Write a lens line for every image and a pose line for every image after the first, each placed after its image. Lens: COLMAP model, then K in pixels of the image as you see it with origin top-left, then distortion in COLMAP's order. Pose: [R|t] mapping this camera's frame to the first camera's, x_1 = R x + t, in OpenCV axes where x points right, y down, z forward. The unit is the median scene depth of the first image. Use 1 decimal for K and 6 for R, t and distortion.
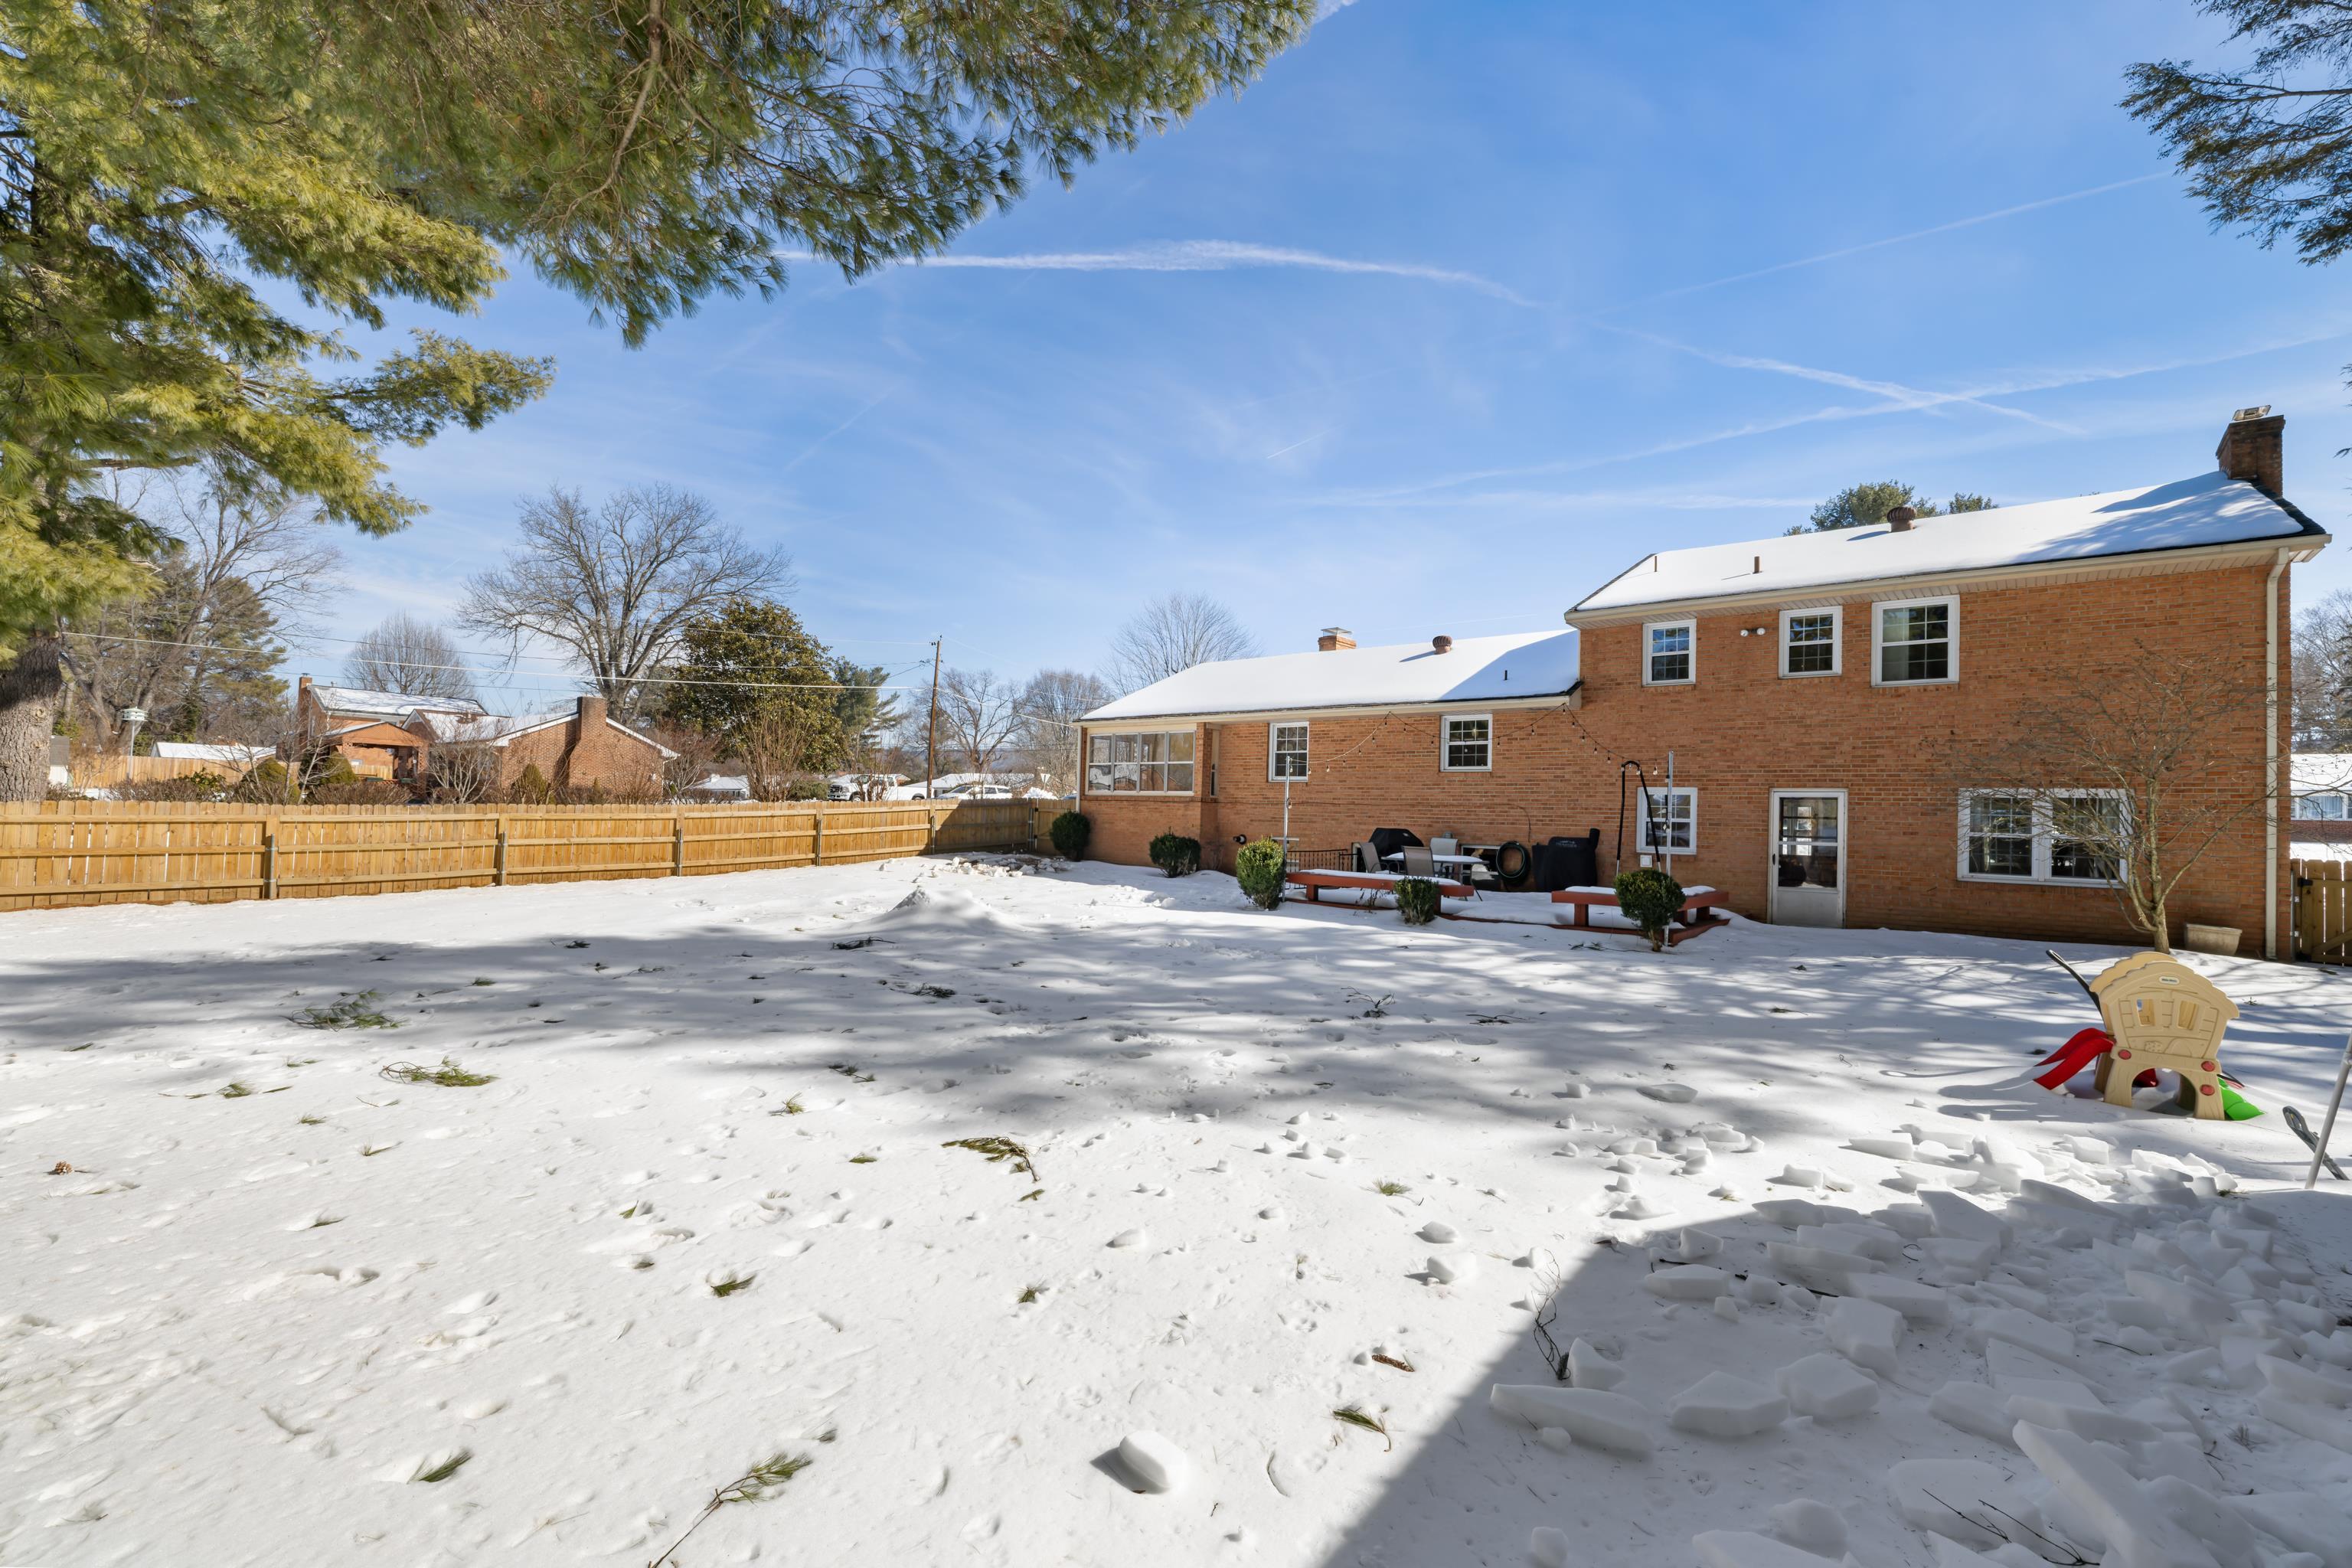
lens RADIAL K [[1003.6, 0, 1176.0], [0, 1003.6, 784.0], [0, 0, 1]] dist [-0.015884, -0.000571]
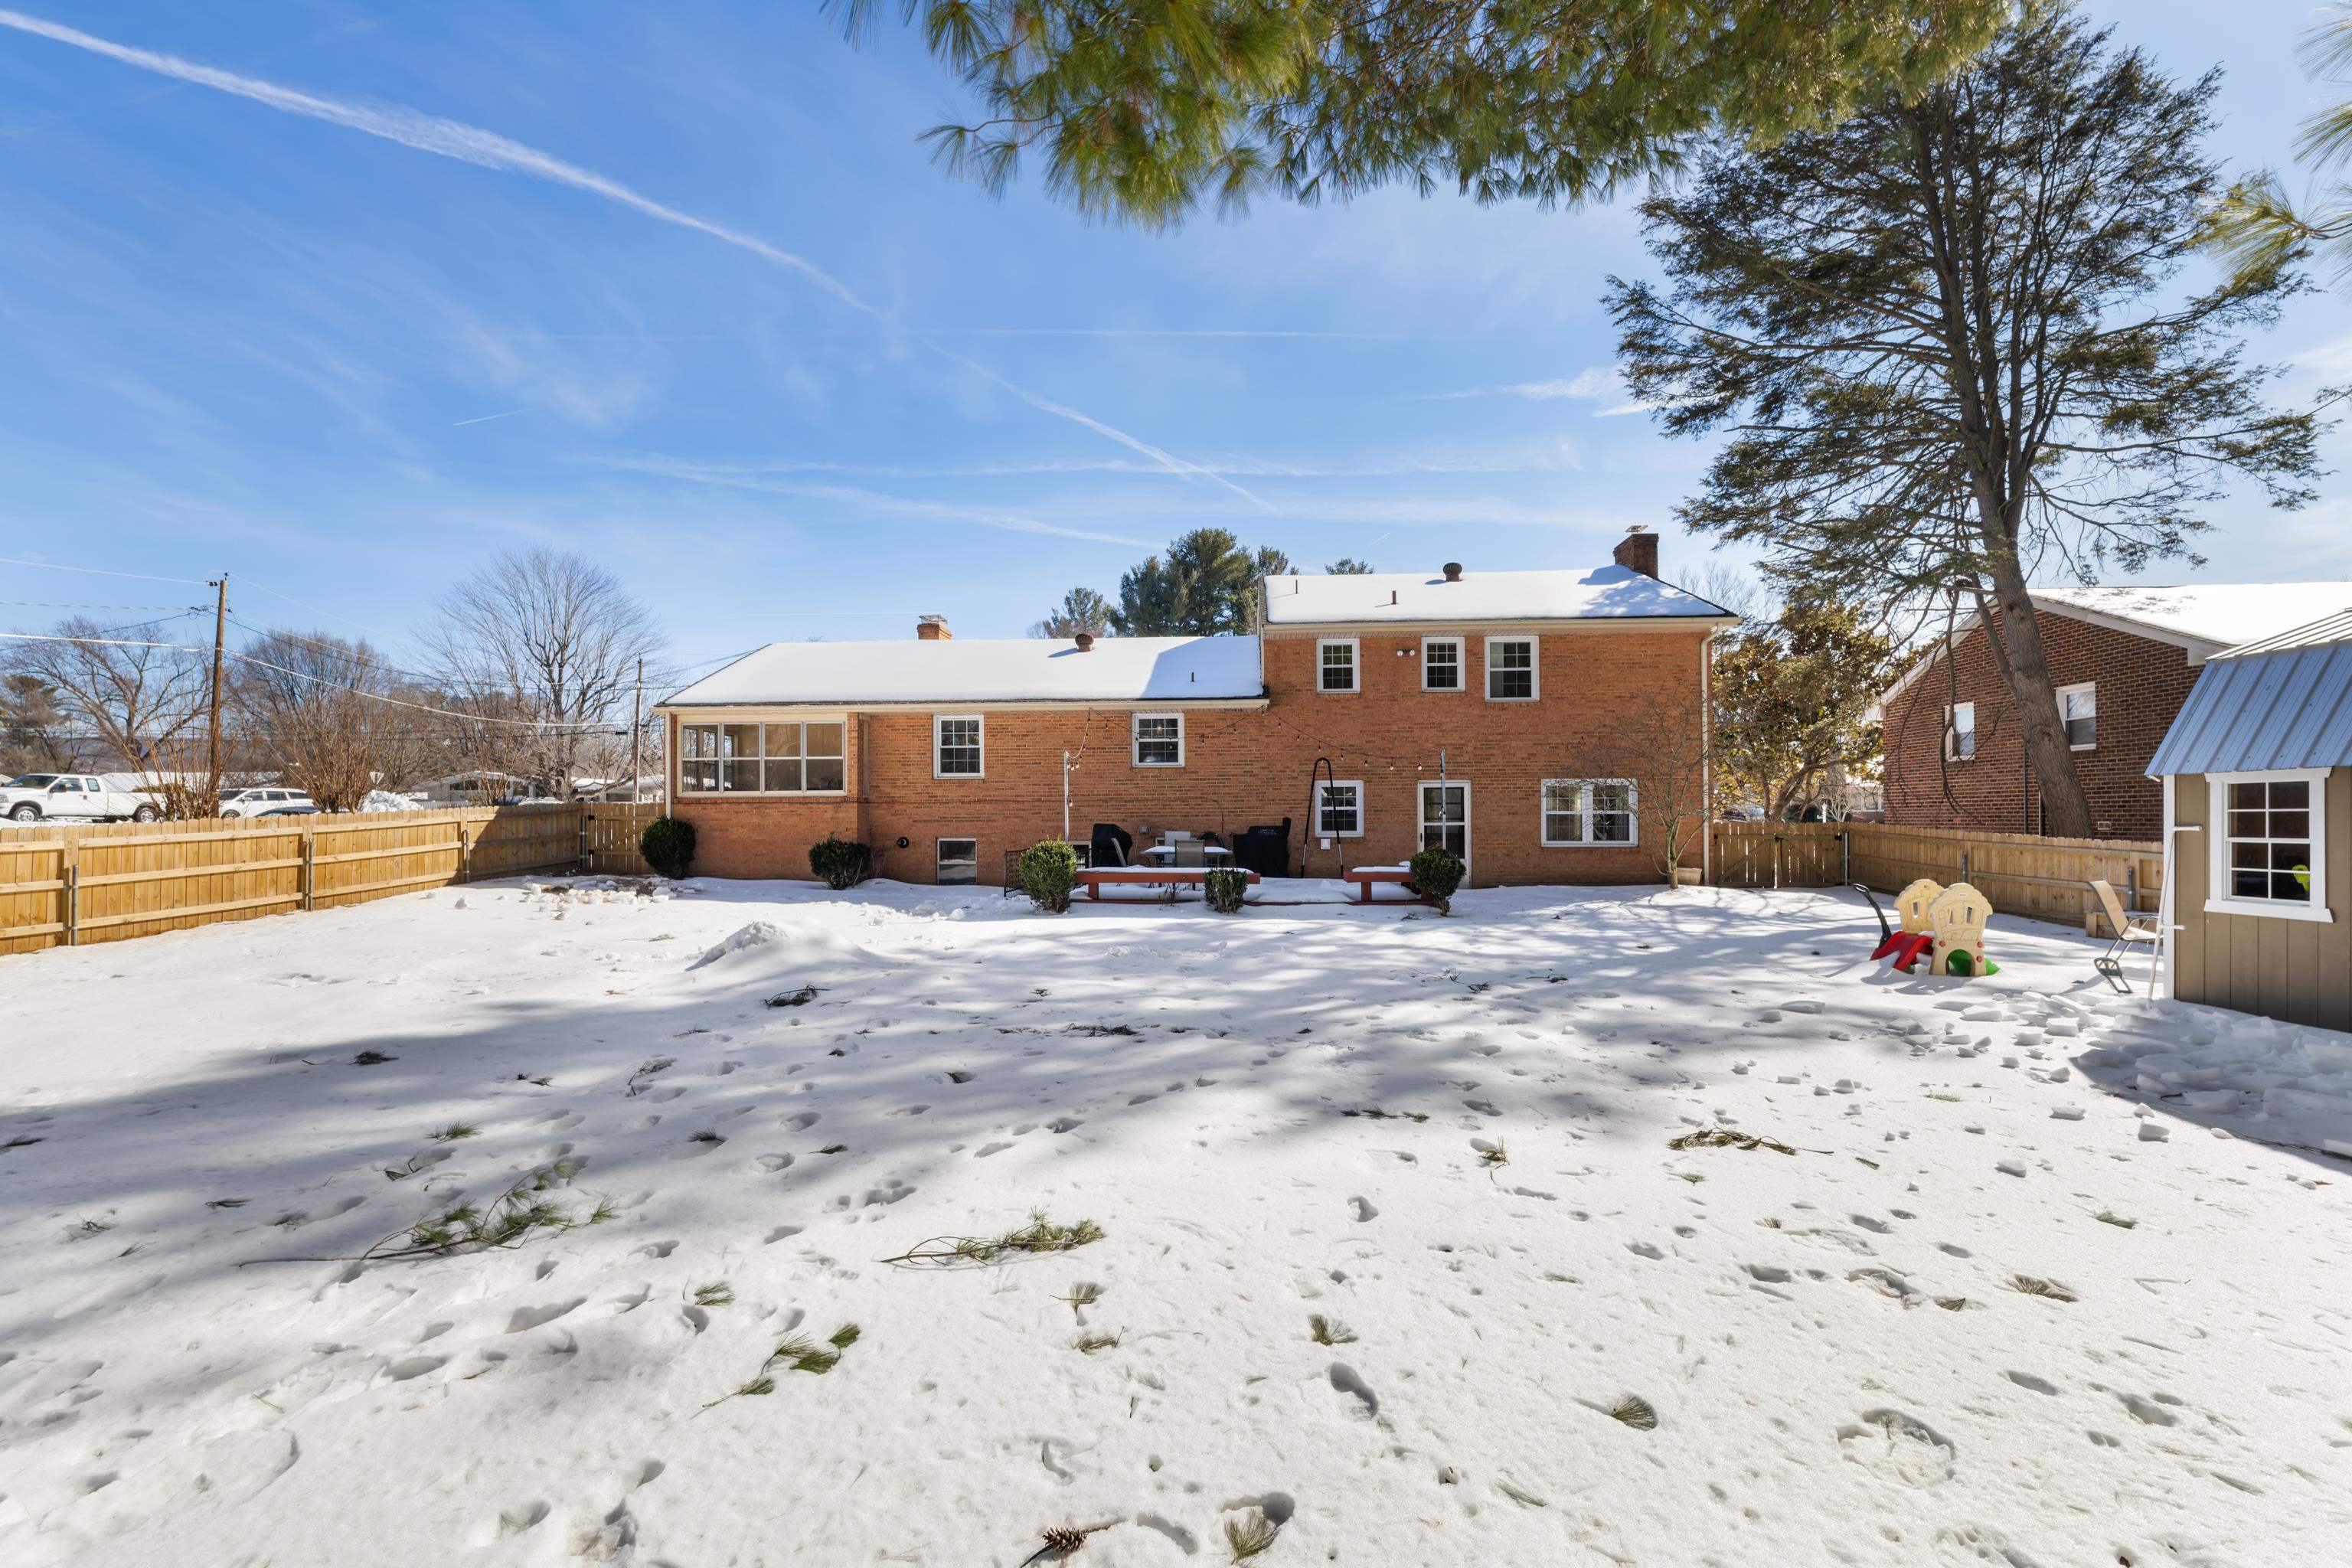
lens RADIAL K [[997.4, 0, 1172.4], [0, 997.4, 806.4], [0, 0, 1]] dist [-0.015801, 0.000002]
pose [[0.799871, -0.022124, 0.599764, -0.350402], [0.008321, 0.999633, 0.025777, 0.001703], [-0.600114, -0.015628, 0.799762, 0.175402]]
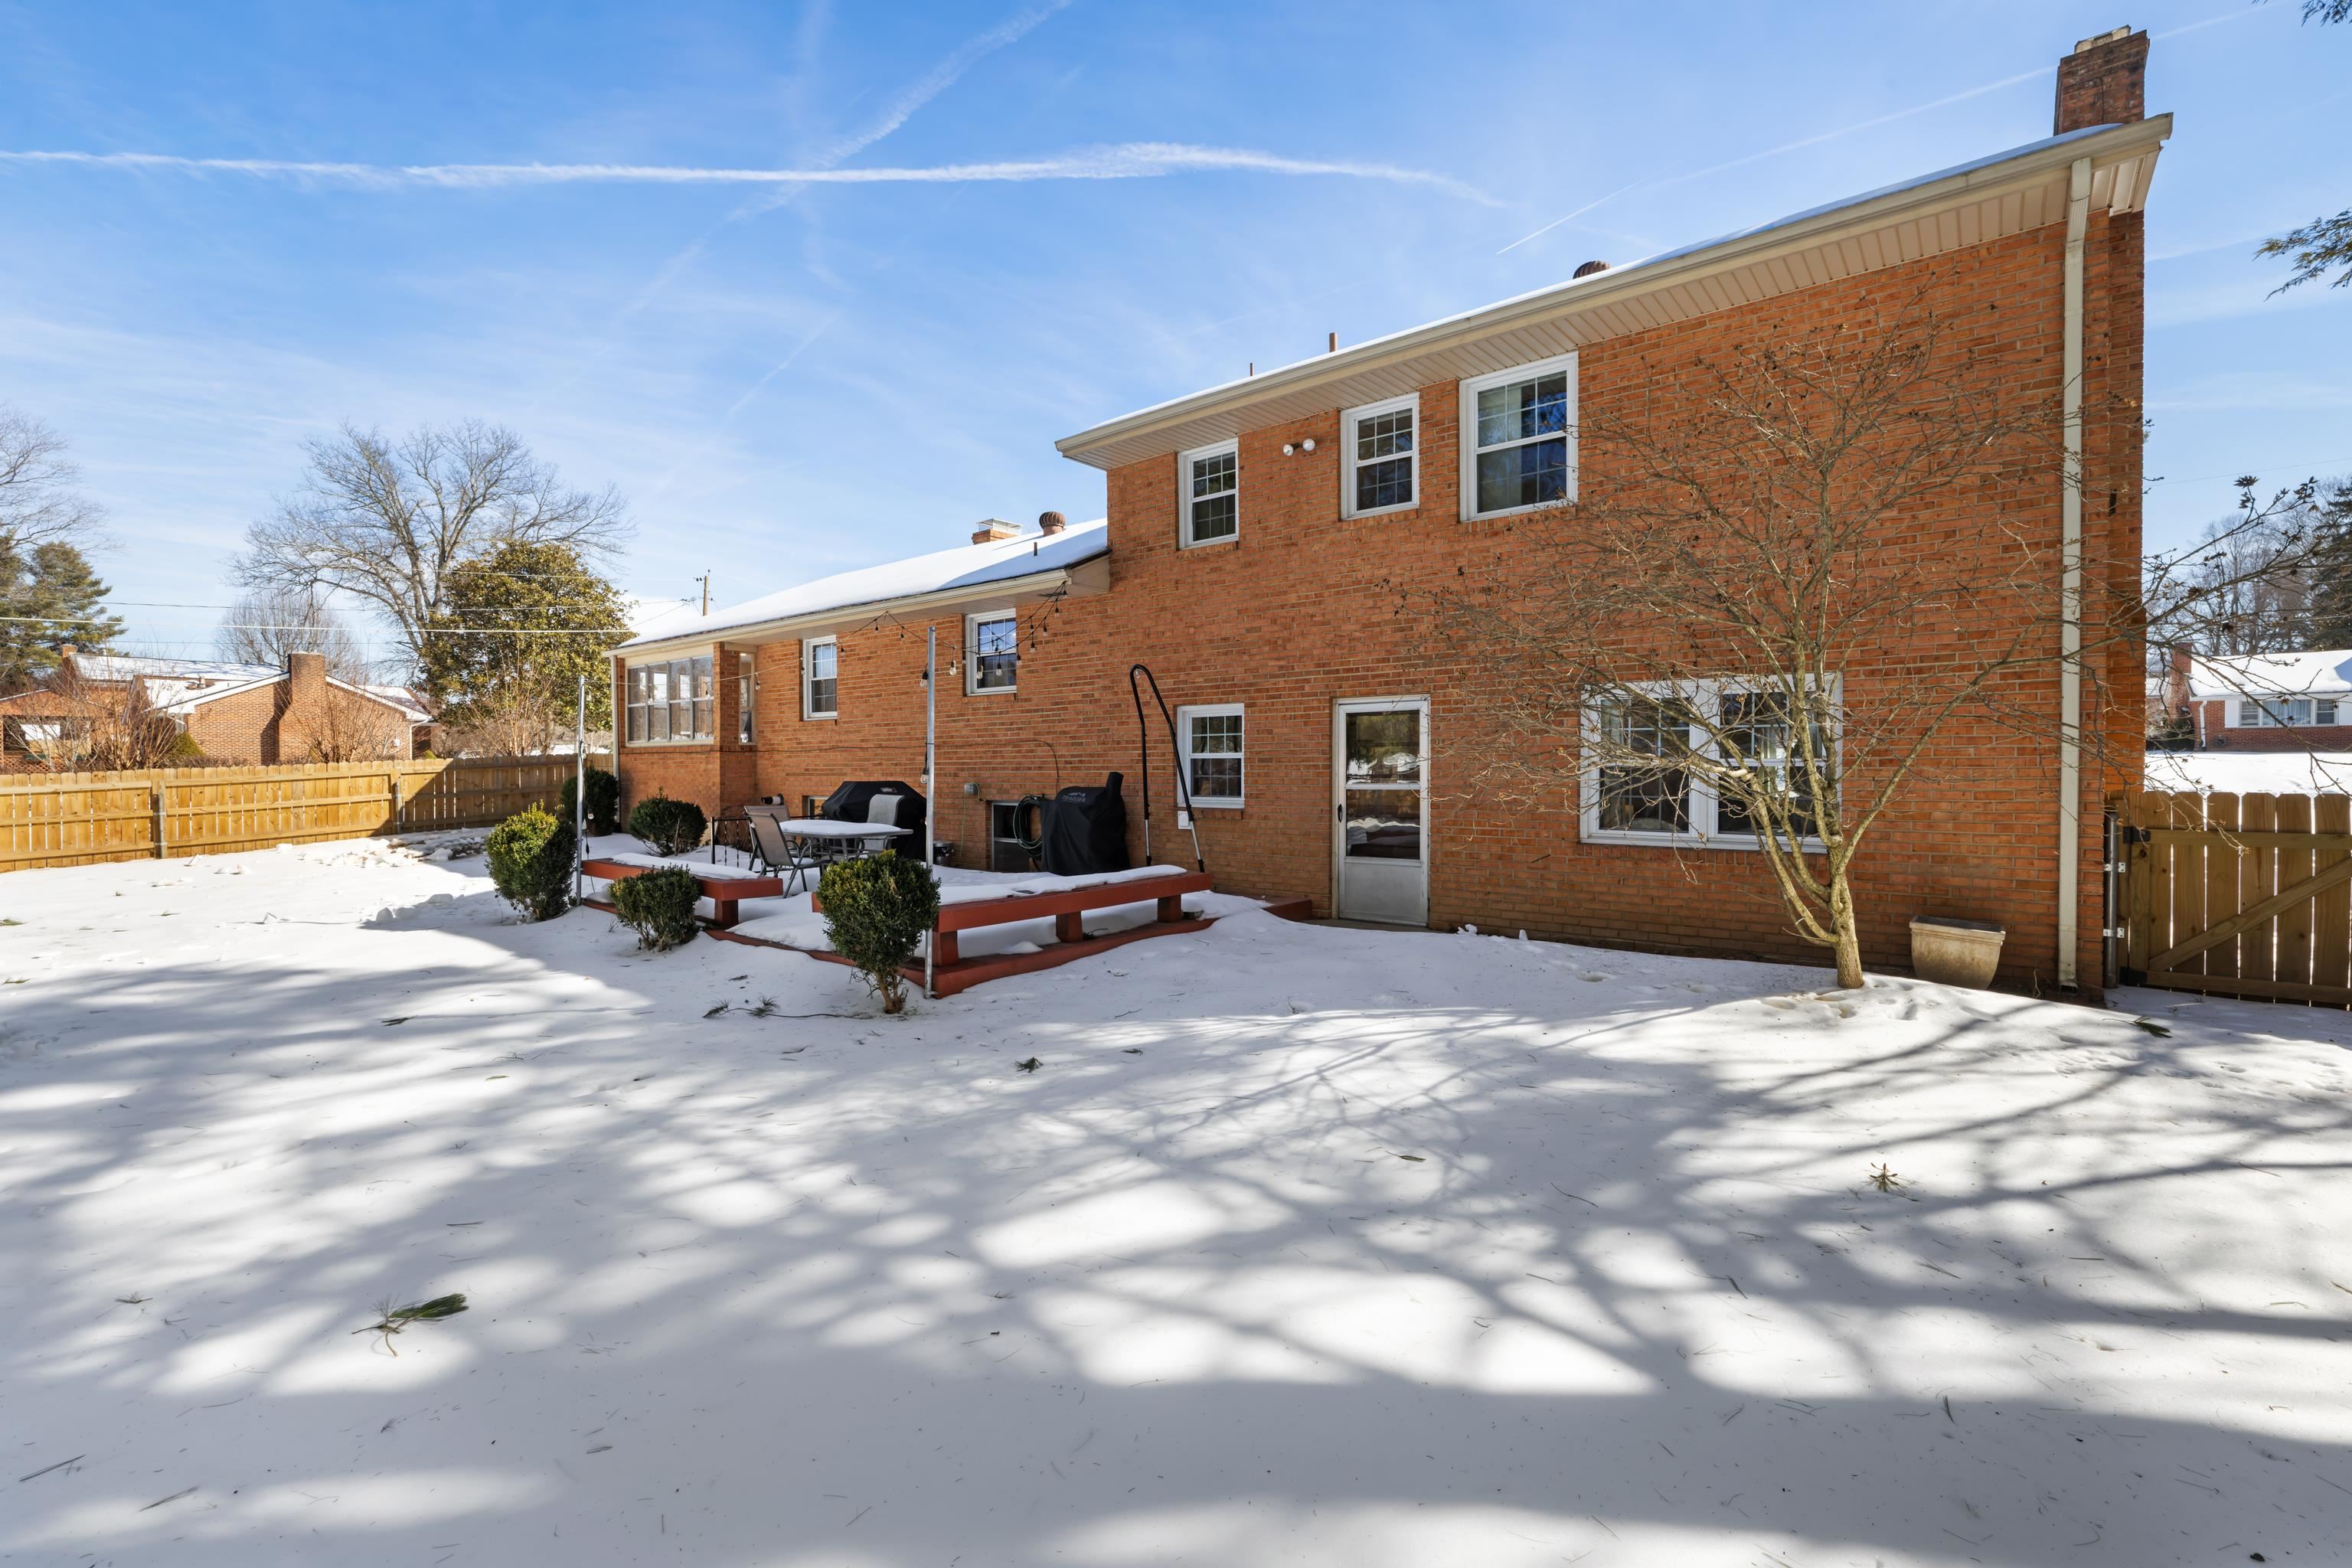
lens RADIAL K [[1027.8, 0, 1183.7], [0, 1027.8, 773.7], [0, 0, 1]] dist [-0.001348, -0.011601]
pose [[0.999434, -0.033276, 0.004922, 0.449795], [0.033062, 0.998707, 0.038621, 0.020499], [-0.006201, -0.038437, 0.999242, 0.323861]]
